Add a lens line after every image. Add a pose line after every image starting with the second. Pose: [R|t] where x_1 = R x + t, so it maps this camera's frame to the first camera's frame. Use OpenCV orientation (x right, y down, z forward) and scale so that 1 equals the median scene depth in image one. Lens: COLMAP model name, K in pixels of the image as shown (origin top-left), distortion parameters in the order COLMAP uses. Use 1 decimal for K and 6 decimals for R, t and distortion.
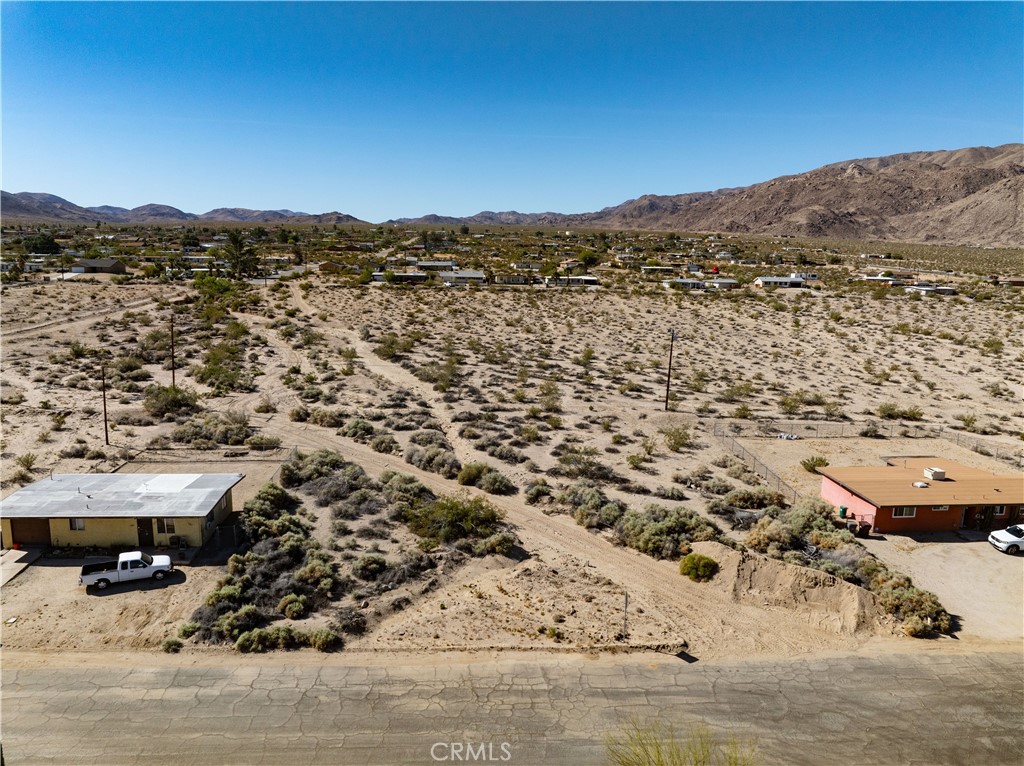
lens RADIAL K [[722.4, 0, 512.0], [0, 722.4, 383.0], [0, 0, 1]] dist [-0.041498, 0.007496]
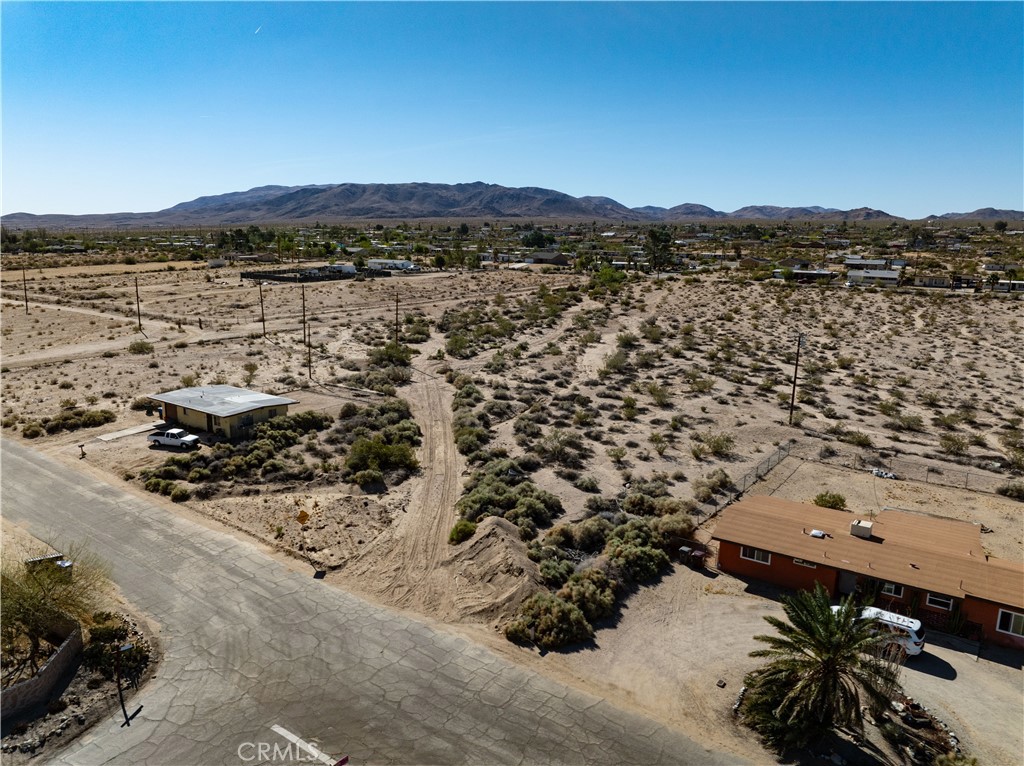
lens RADIAL K [[722.4, 0, 512.0], [0, 722.4, 383.0], [0, 0, 1]] dist [-0.041498, 0.007496]
pose [[0.768591, 0.119665, -0.628449, 0.548041], [-0.117392, 0.992051, 0.045329, -0.013639], [0.628878, 0.038935, 0.776529, 0.114063]]
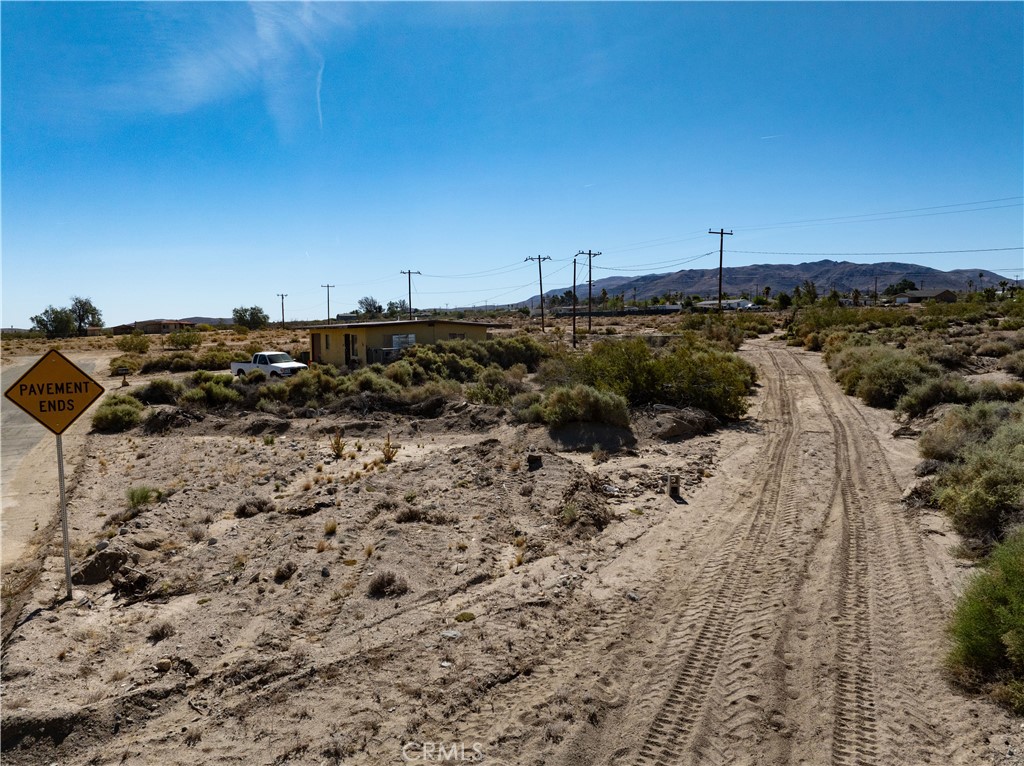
lens RADIAL K [[722.4, 0, 512.0], [0, 722.4, 383.0], [0, 0, 1]] dist [-0.041498, 0.007496]
pose [[0.408665, 0.051800, -0.911213, 0.192444], [-0.147300, 0.989043, -0.009837, 0.128299], [0.900720, 0.138242, 0.411817, 0.474638]]
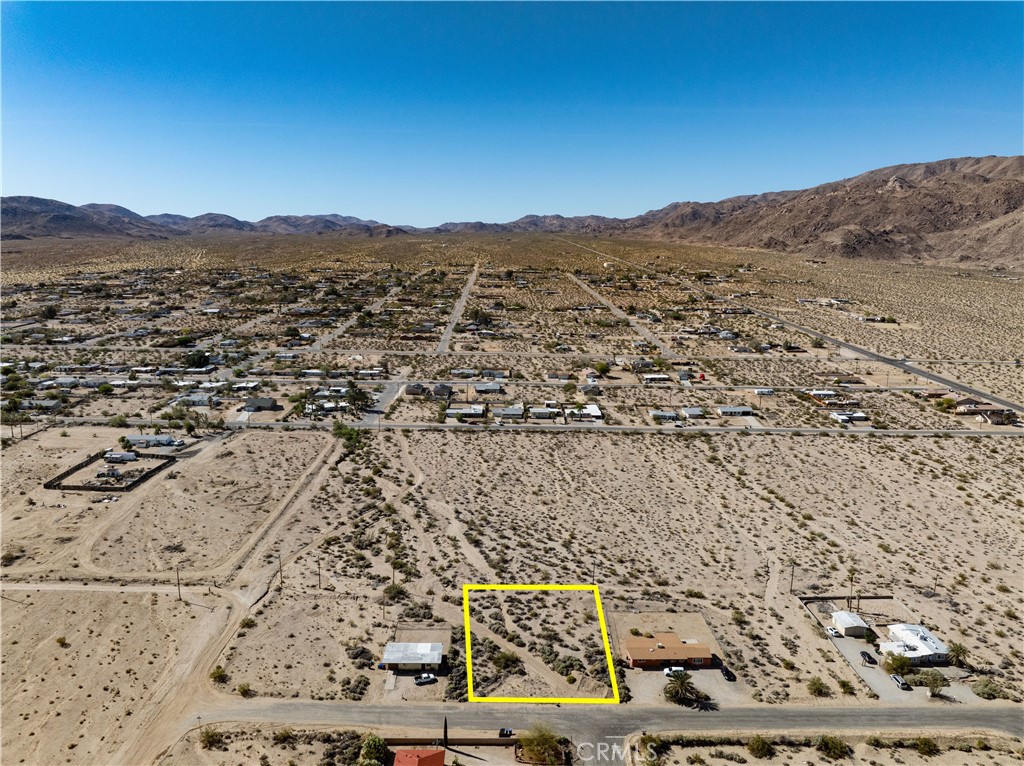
lens RADIAL K [[722.4, 0, 512.0], [0, 722.4, 383.0], [0, 0, 1]] dist [-0.041498, 0.007496]
pose [[0.998112, 0.004545, -0.061244, 0.098358], [-0.004314, 0.999983, 0.003907, -0.734761], [0.061261, -0.003636, 0.998115, -1.547469]]
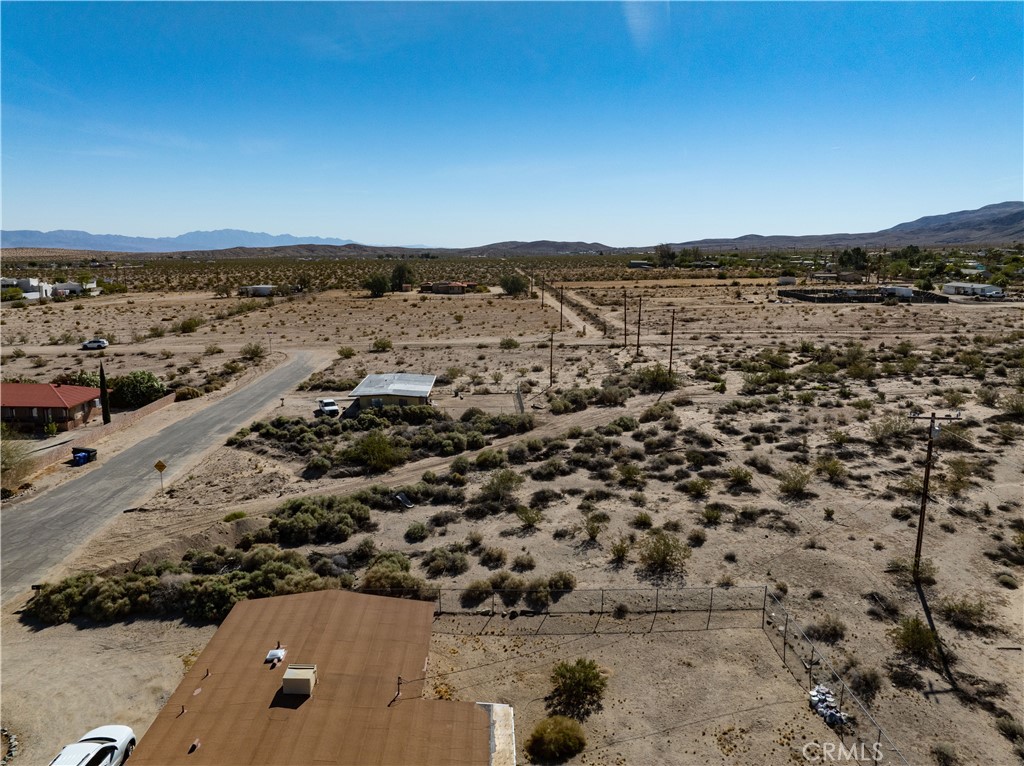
lens RADIAL K [[722.4, 0, 512.0], [0, 722.4, 383.0], [0, 0, 1]] dist [-0.041498, 0.007496]
pose [[-0.043251, 0.163623, -0.985574, 0.737590], [-0.193730, 0.966399, 0.168941, -0.126648], [0.980101, 0.198242, -0.010099, 0.787322]]
